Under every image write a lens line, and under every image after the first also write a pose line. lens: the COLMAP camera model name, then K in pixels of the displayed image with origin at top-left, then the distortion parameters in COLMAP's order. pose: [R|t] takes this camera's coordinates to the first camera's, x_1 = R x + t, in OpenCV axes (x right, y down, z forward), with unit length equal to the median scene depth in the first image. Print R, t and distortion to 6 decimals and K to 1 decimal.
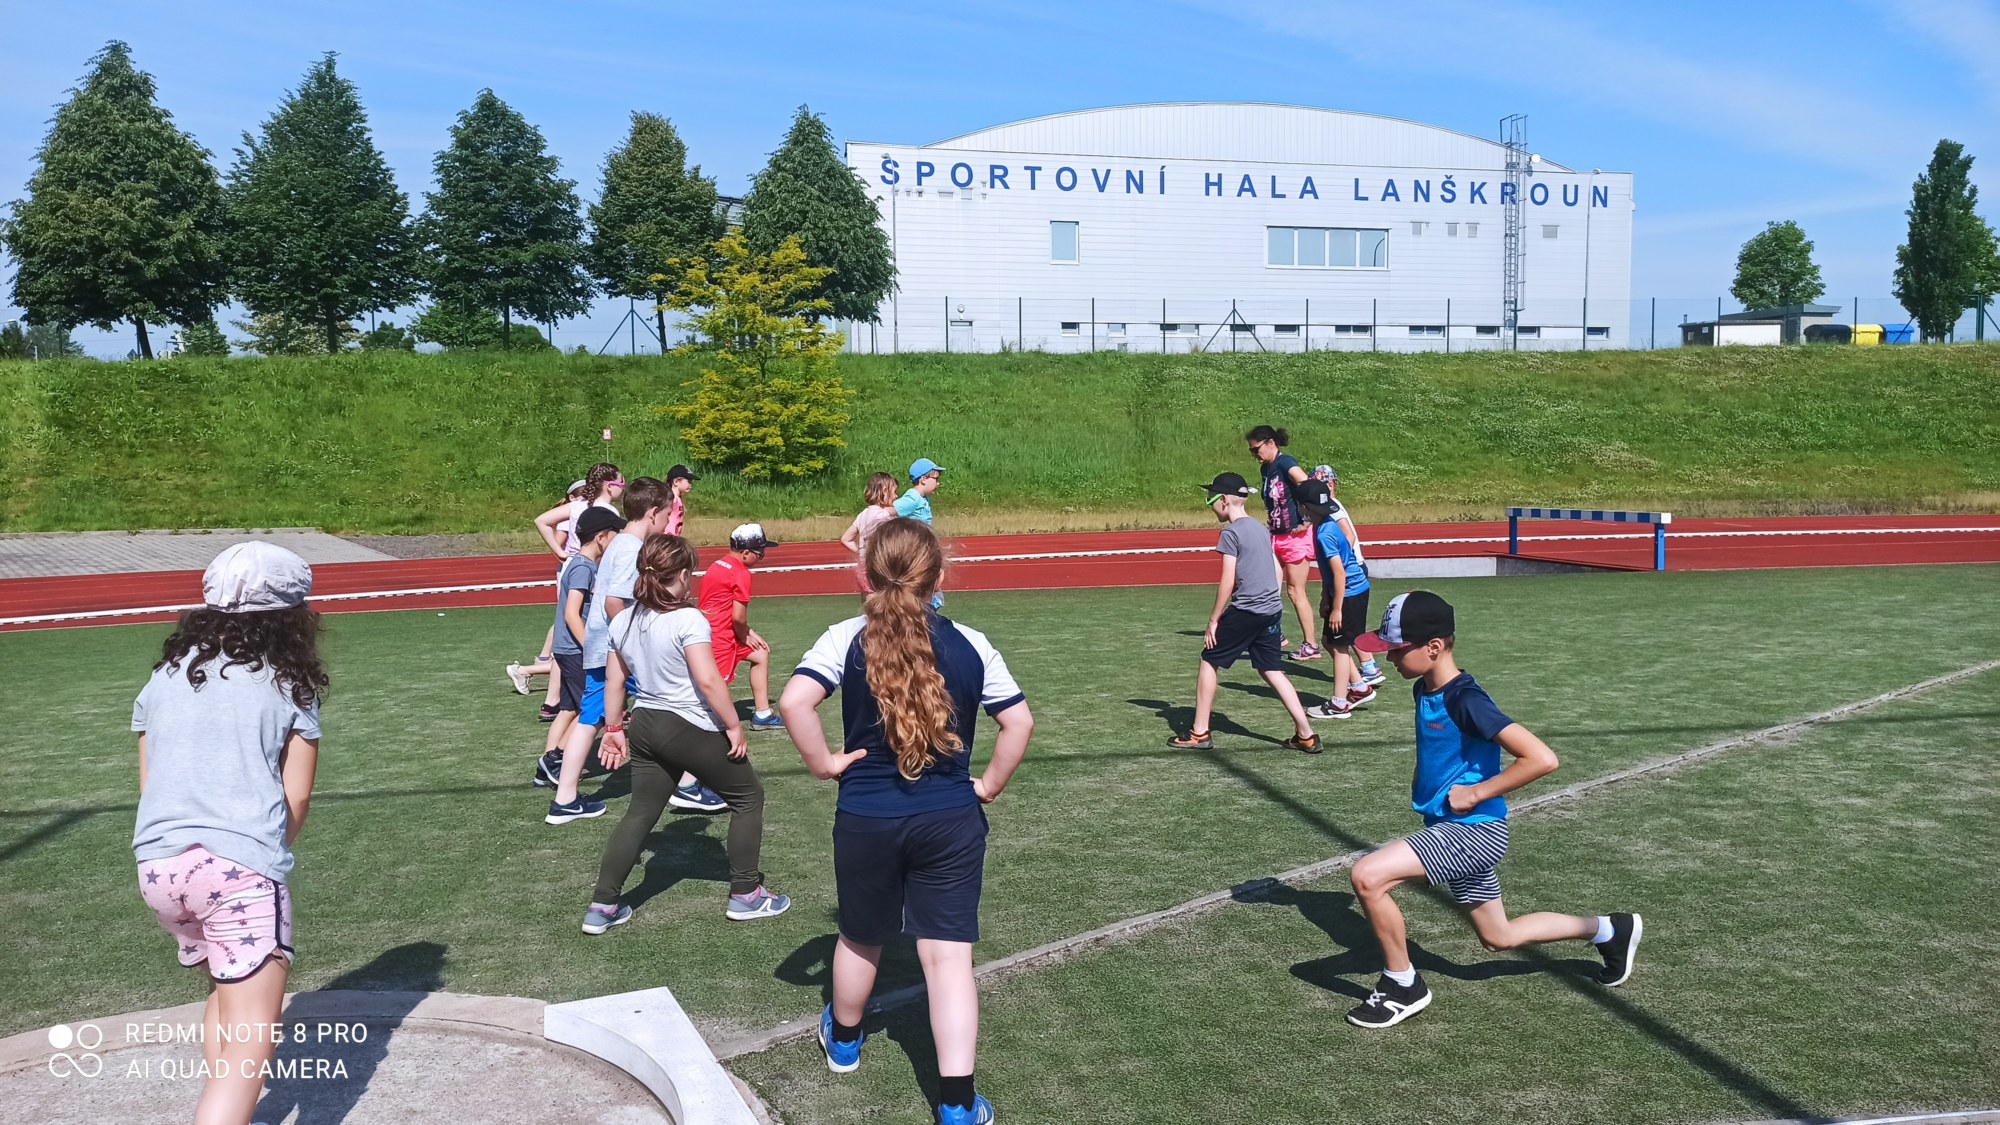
lens RADIAL K [[1459.9, 0, 1023.2], [0, 1459.9, 565.9], [0, 0, 1]] dist [0.095628, -0.121035]
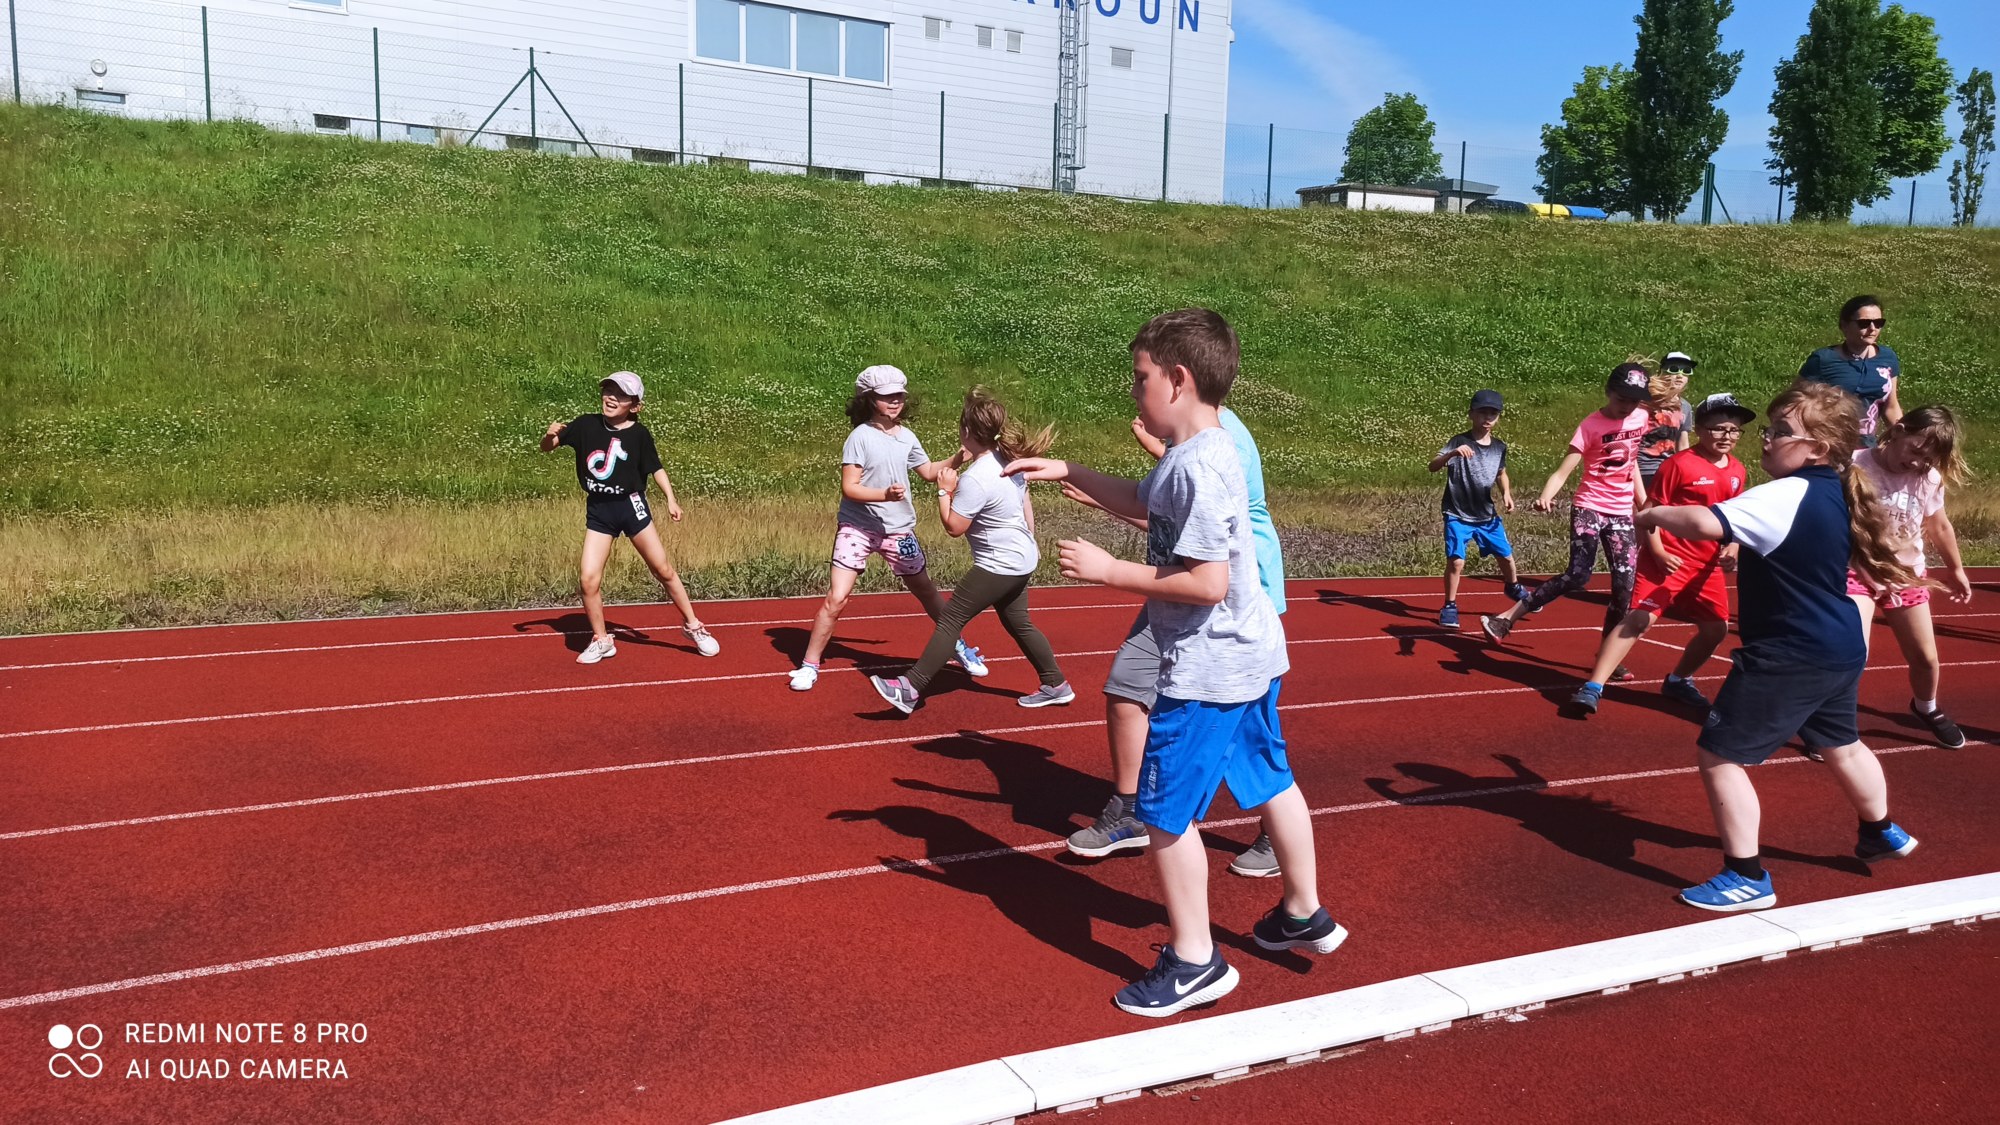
lens RADIAL K [[1464.5, 0, 1000.0], [0, 1464.5, 562.5], [0, 0, 1]] dist [0.045170, -0.035157]
pose [[0.967731, 0.002774, 0.251971, 0.136082], [-0.015972, 0.998604, 0.050350, -0.024759], [-0.251479, -0.052750, 0.966424, 0.356512]]
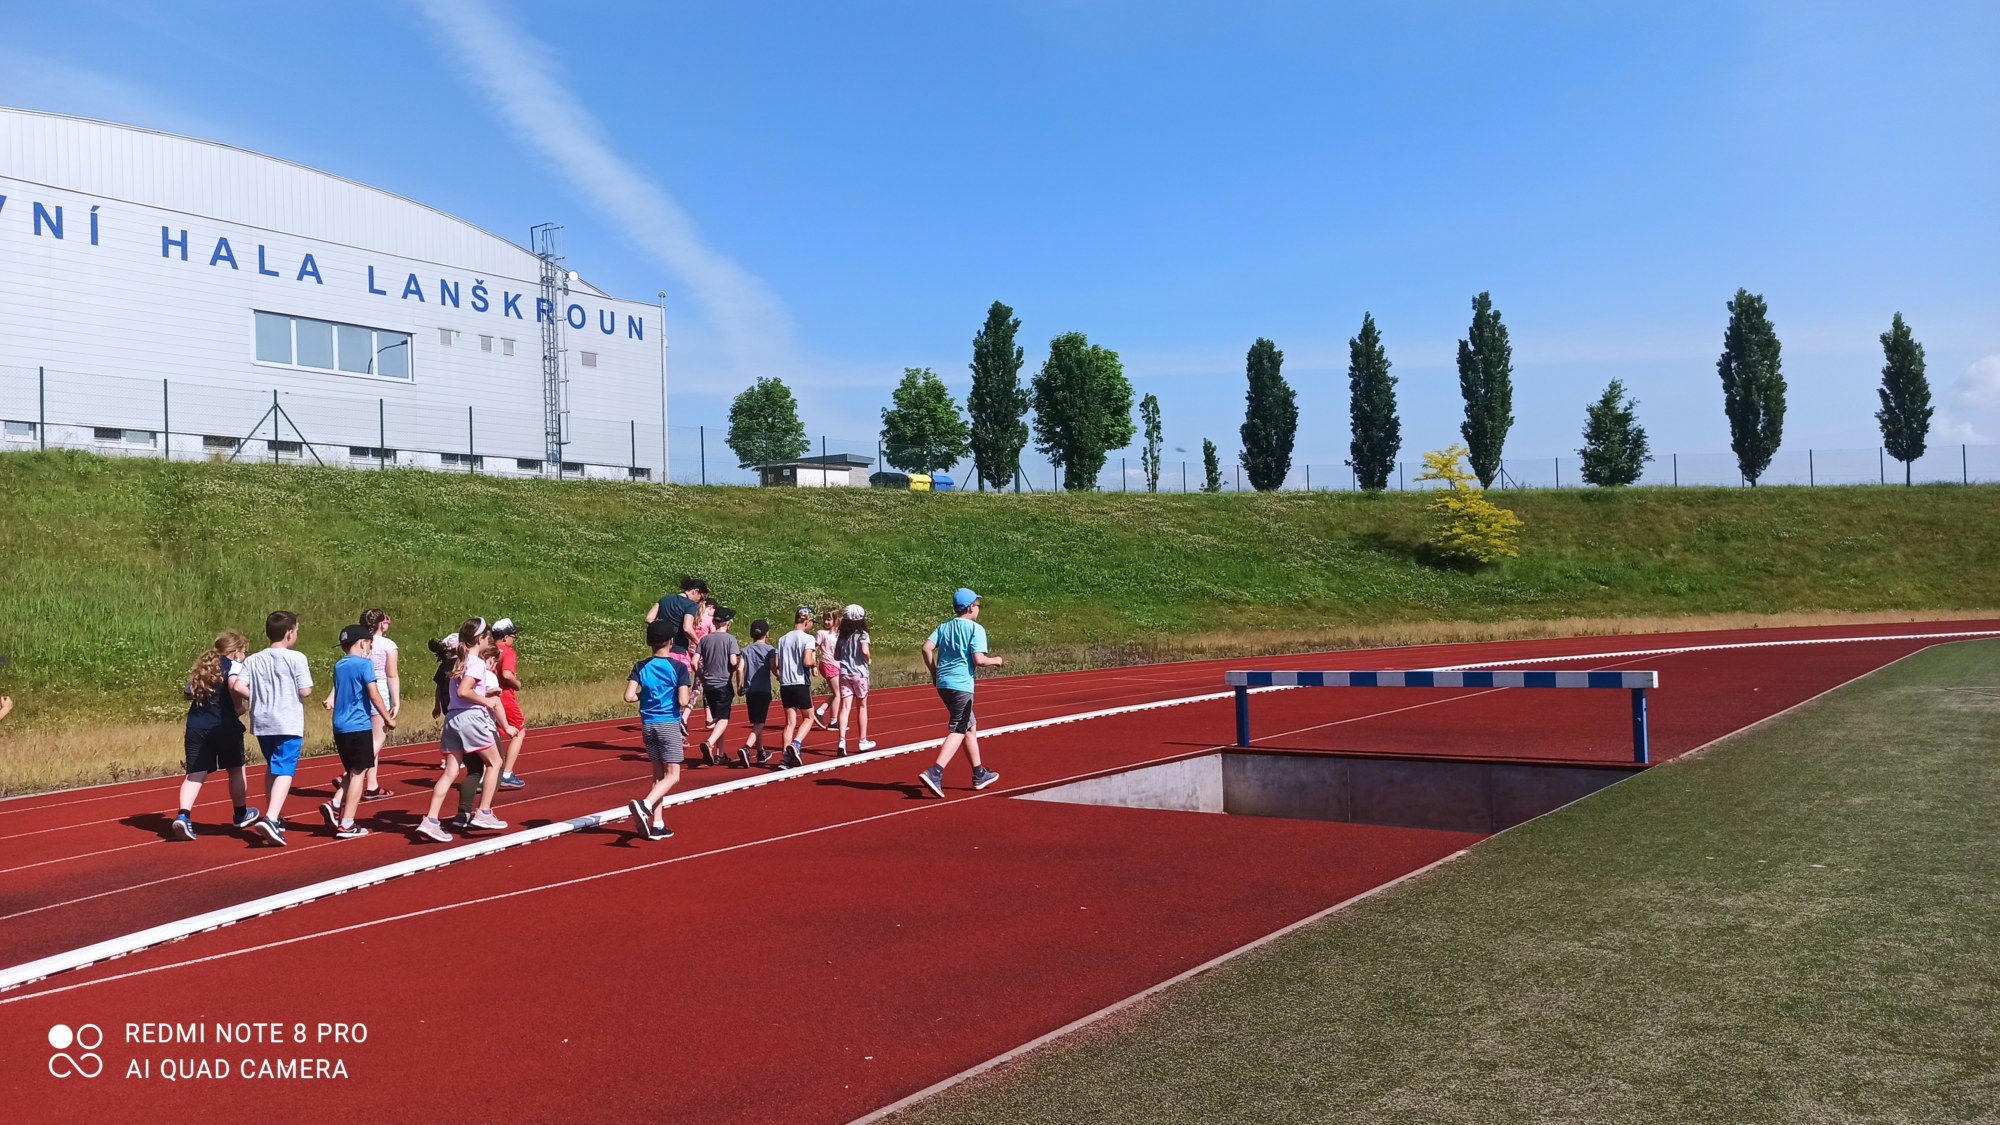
lens RADIAL K [[1464.5, 0, 1000.0], [0, 1464.5, 562.5], [0, 0, 1]] dist [0.045170, -0.035157]
pose [[0.744690, 0.004009, 0.667398, -0.054099], [0.069192, 0.994130, -0.083177, -0.013859], [-0.663814, 0.108120, 0.740041, 0.204410]]
